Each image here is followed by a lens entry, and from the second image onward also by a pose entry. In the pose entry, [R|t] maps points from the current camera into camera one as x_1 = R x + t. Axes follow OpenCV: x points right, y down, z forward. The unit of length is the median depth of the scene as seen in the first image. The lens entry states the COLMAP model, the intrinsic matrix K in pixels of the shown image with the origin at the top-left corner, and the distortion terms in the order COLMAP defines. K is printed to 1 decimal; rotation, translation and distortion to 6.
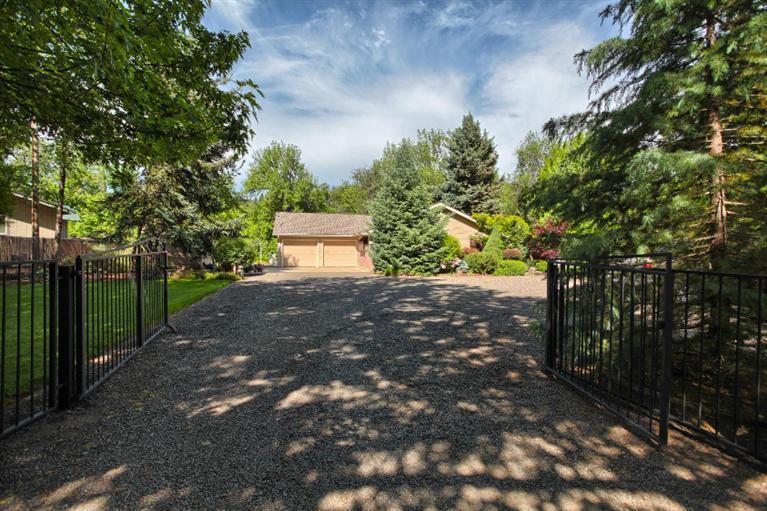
lens RADIAL K [[389.2, 0, 384.2], [0, 389.2, 254.8], [0, 0, 1]] dist [-0.013331, 0.000022]
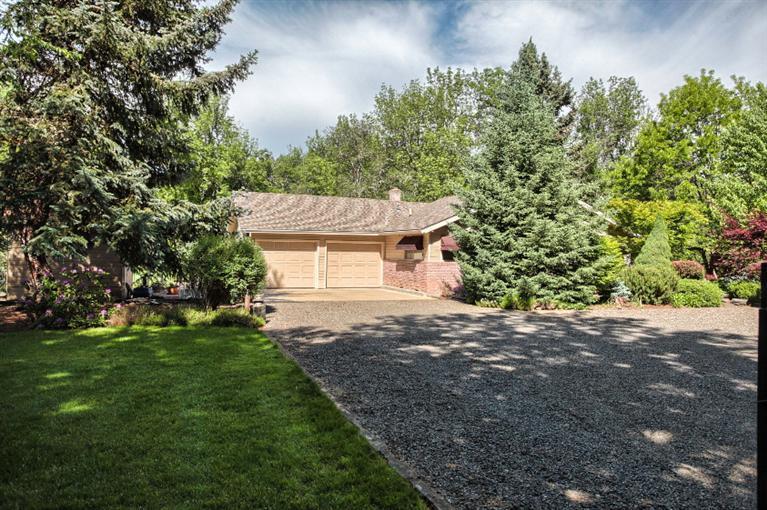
lens RADIAL K [[562.7, 0, 382.8], [0, 562.7, 256.6], [0, 0, 1]] dist [0.031185, 0.000925]
pose [[0.992623, 0.006538, 0.121063, -0.251407], [-0.005428, 0.999940, -0.009493, -0.010978], [-0.121117, 0.008766, 0.992599, 0.243714]]
